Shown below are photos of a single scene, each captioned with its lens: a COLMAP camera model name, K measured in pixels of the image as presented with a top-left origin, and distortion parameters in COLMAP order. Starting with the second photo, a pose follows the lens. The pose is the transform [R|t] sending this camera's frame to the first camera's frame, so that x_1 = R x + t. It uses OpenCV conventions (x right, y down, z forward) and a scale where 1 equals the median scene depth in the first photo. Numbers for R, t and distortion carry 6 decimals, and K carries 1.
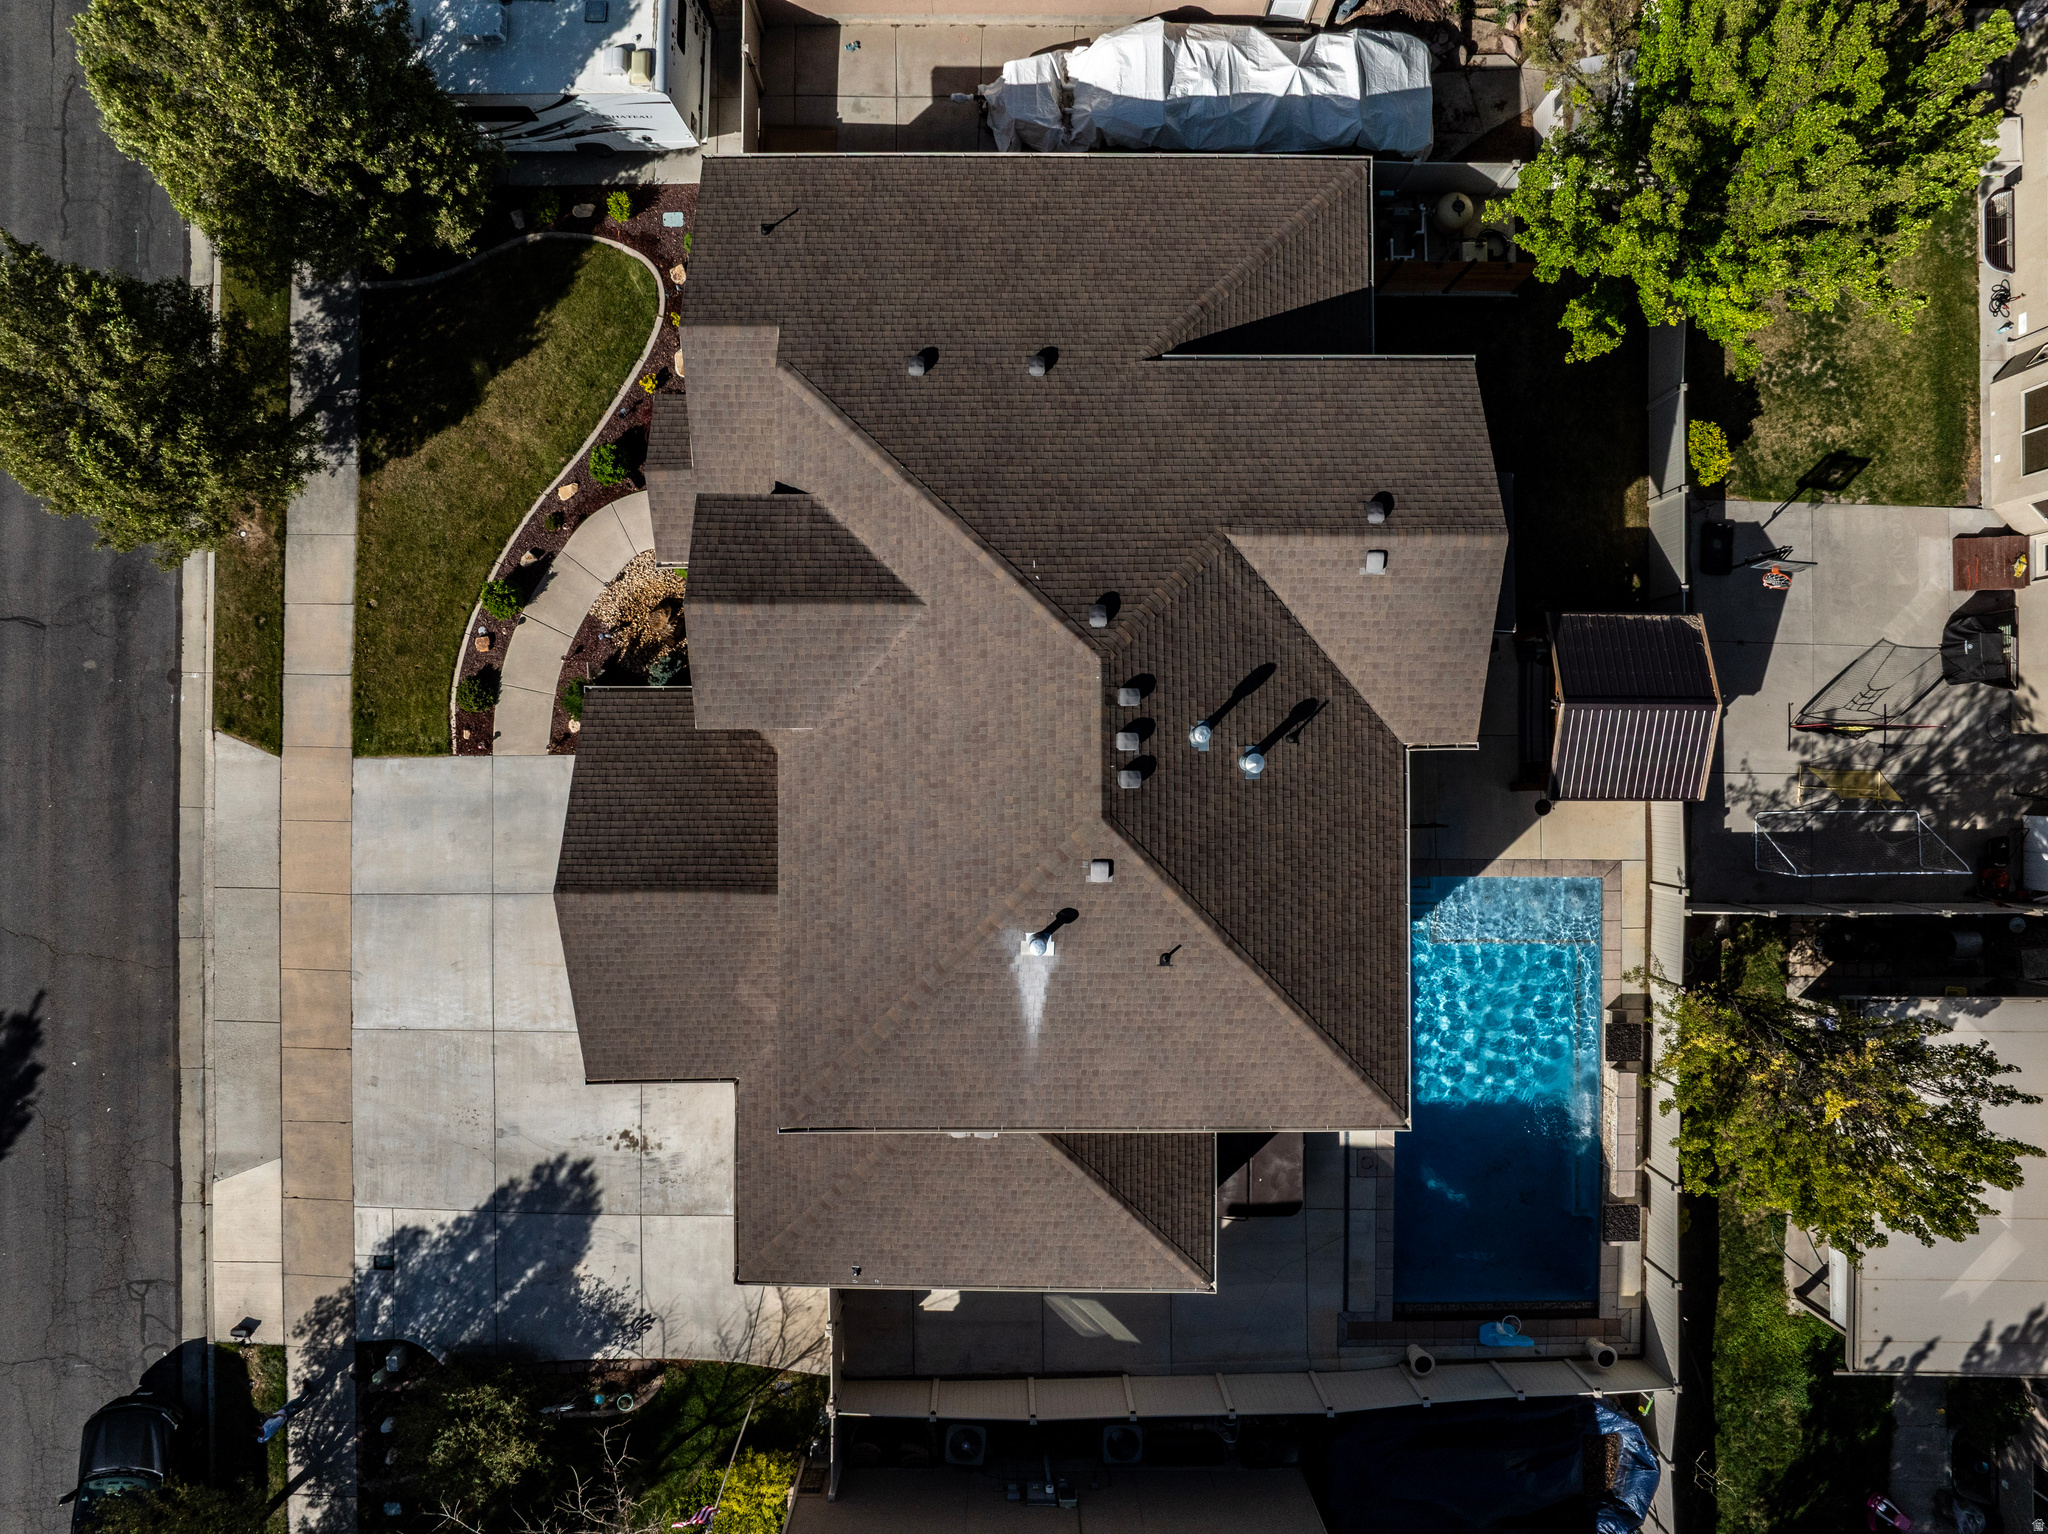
lens RADIAL K [[1465.1, 0, 1020.6], [0, 1465.1, 759.4], [0, 0, 1]] dist [-0.069089, 0.047666]
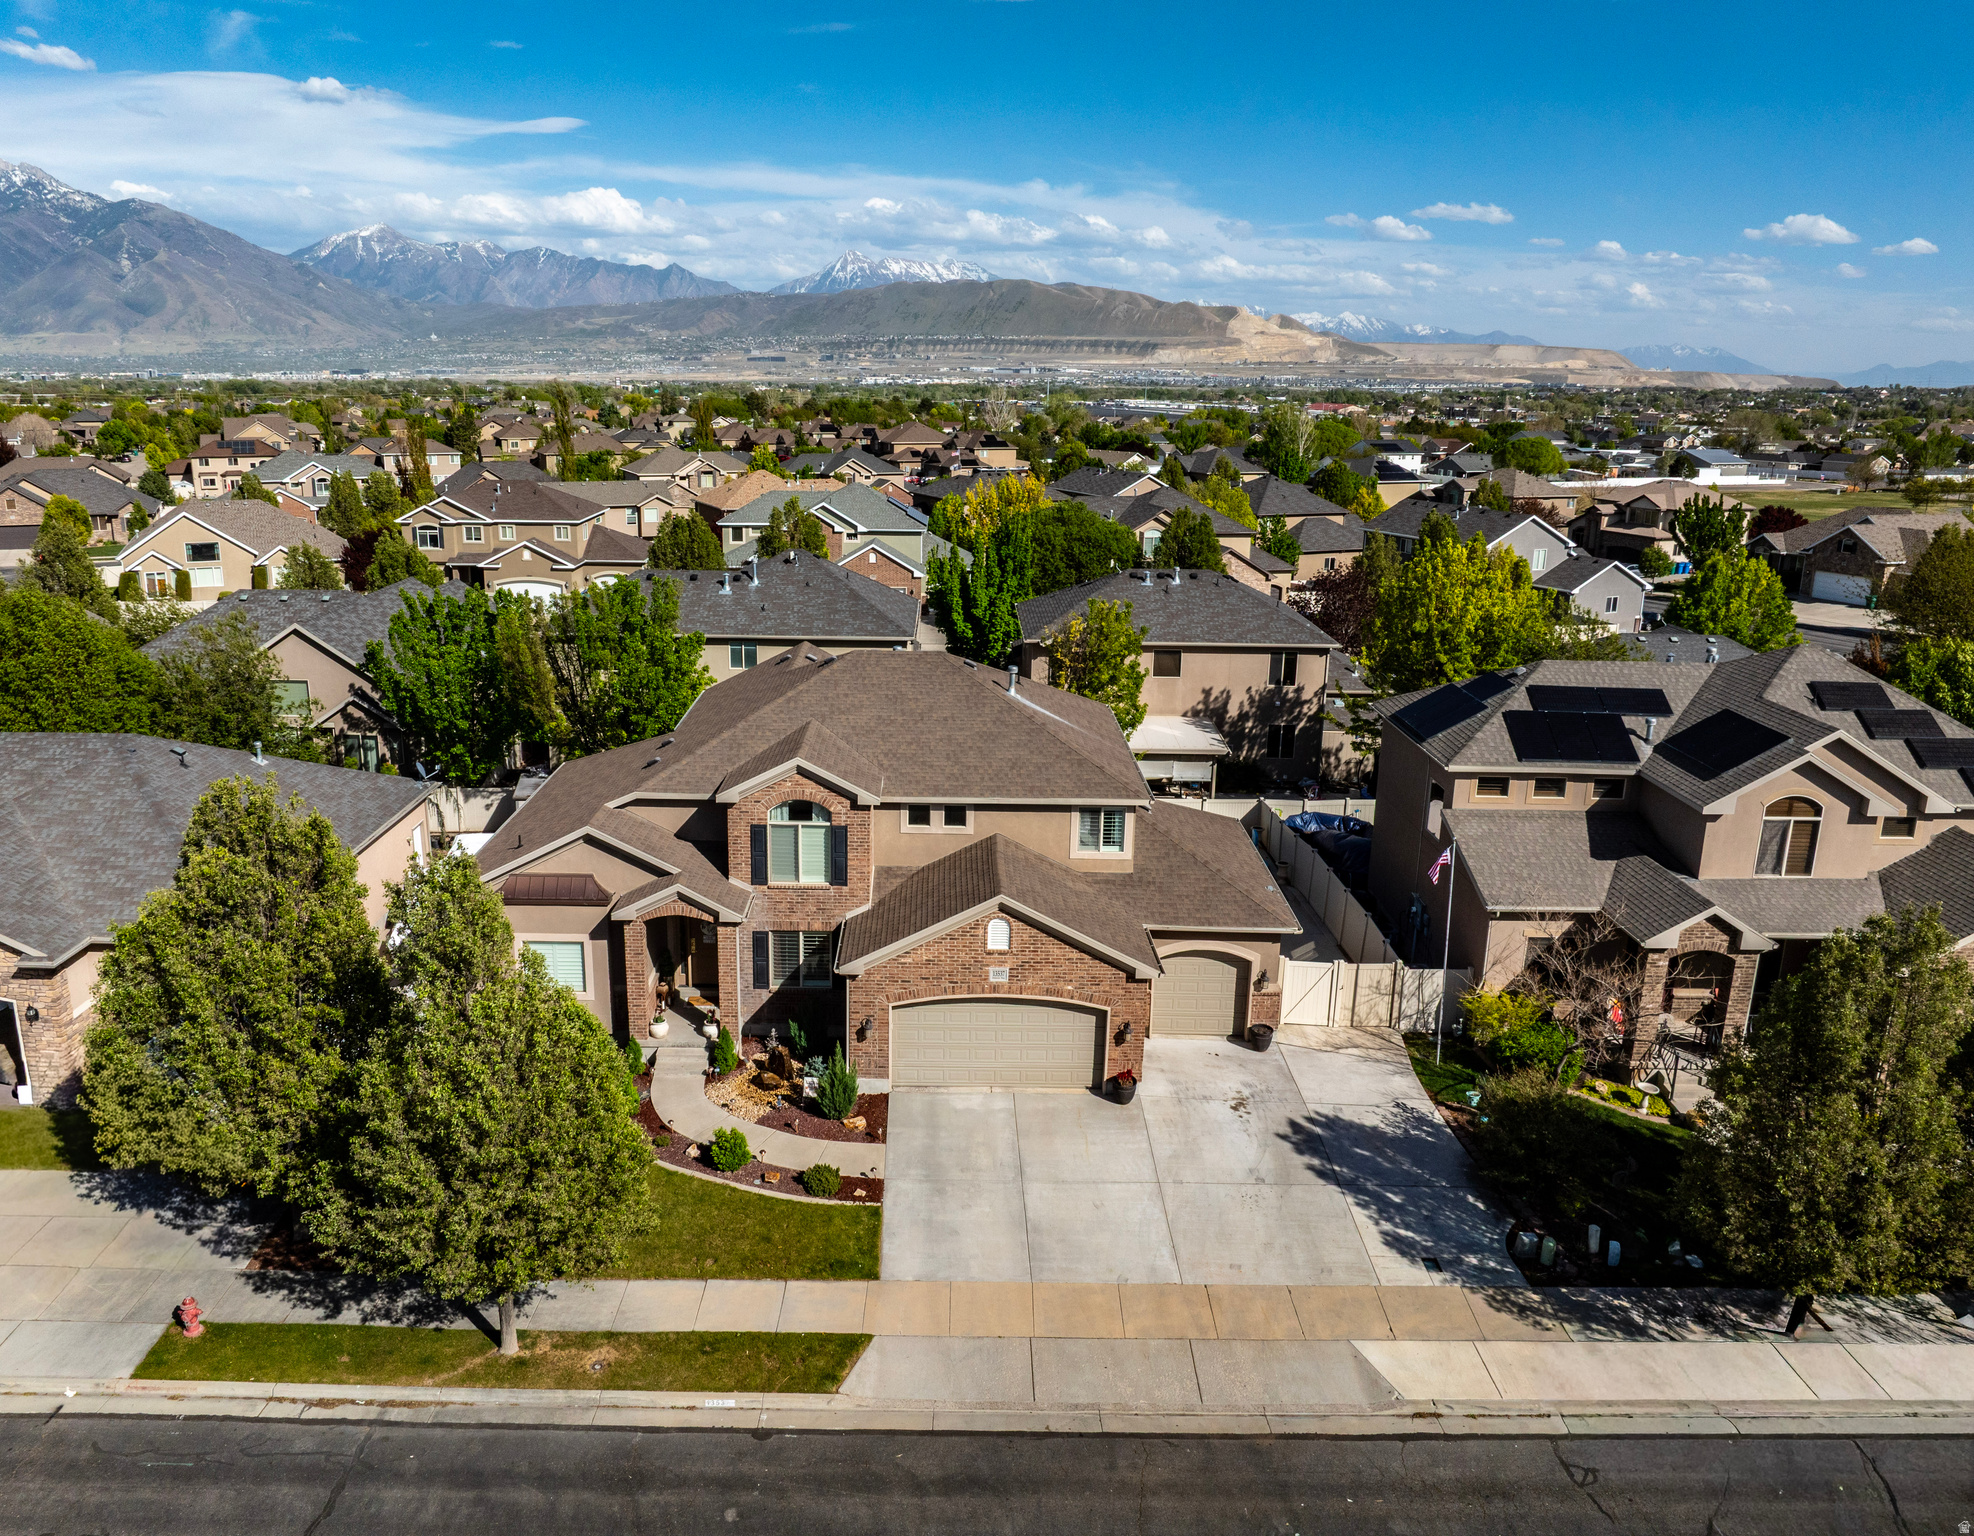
lens RADIAL K [[1449.5, 0, 955.1], [0, 1449.5, 763.2], [0, 0, 1]] dist [-0.045020, 0.005175]
pose [[-0.004039, -0.270145, 0.962811, -1.244983], [0.999744, 0.020338, 0.009901, 0.030613], [-0.022256, 0.962605, 0.269993, 0.456336]]
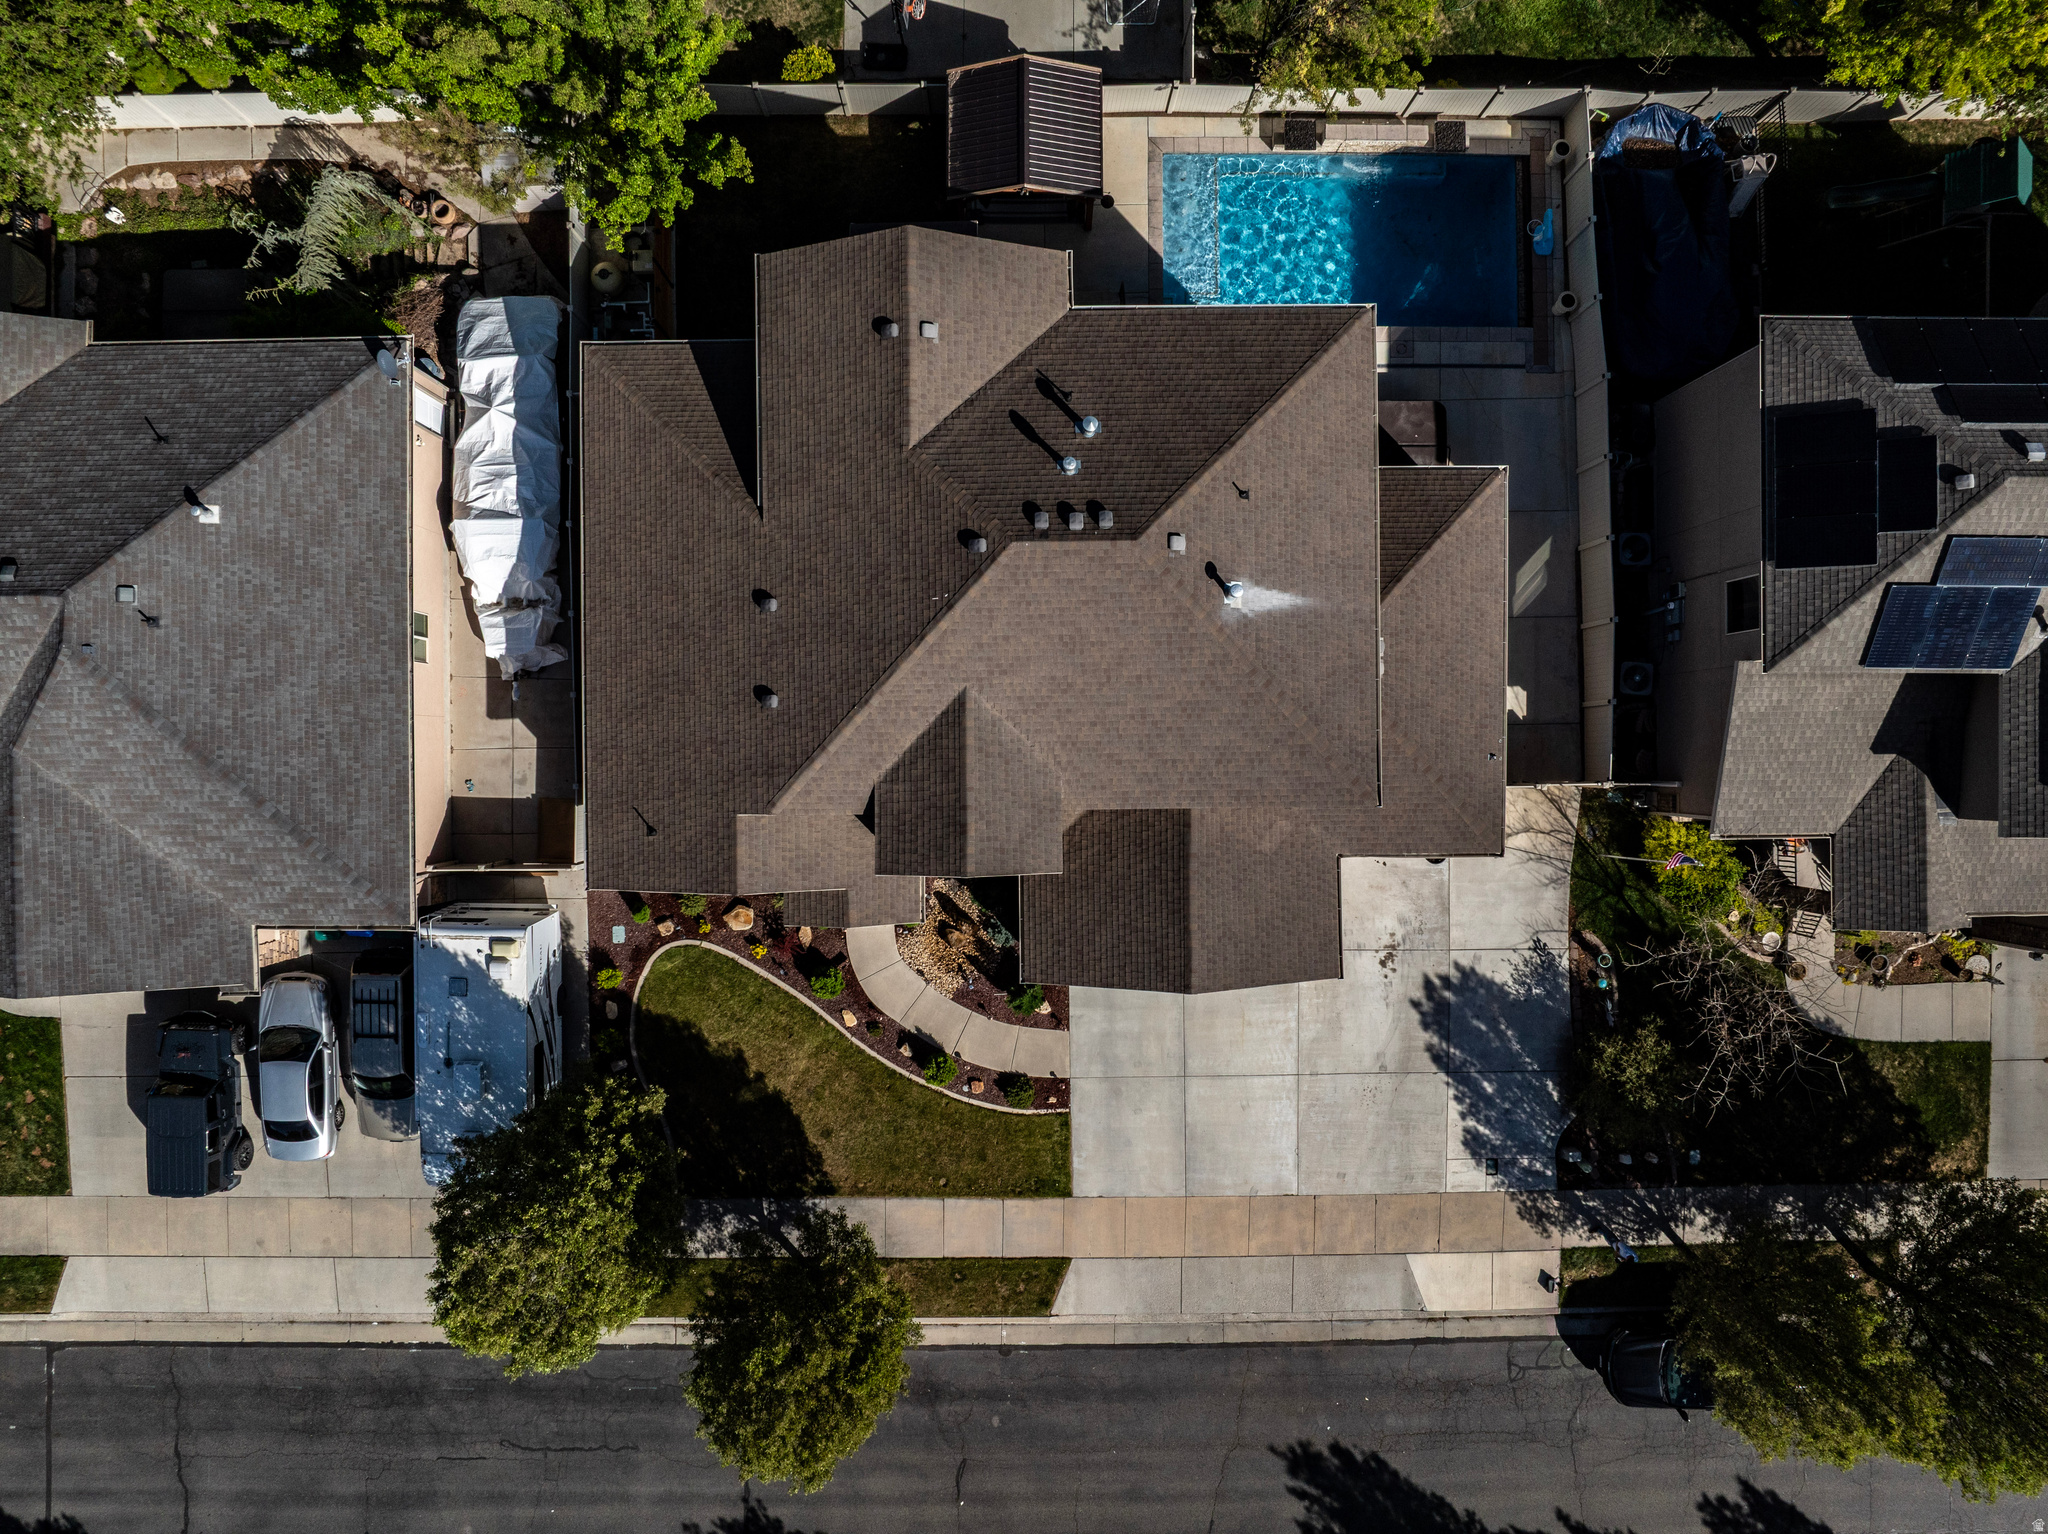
lens RADIAL K [[1451.3, 0, 1022.9], [0, 1451.3, 760.1], [0, 0, 1]] dist [-0.039589, 0.002475]
pose [[-0.008858, -0.999921, -0.008971, -0.089360], [0.999840, -0.008996, 0.015442, -0.057825], [-0.015522, -0.008833, 0.999841, -0.195313]]
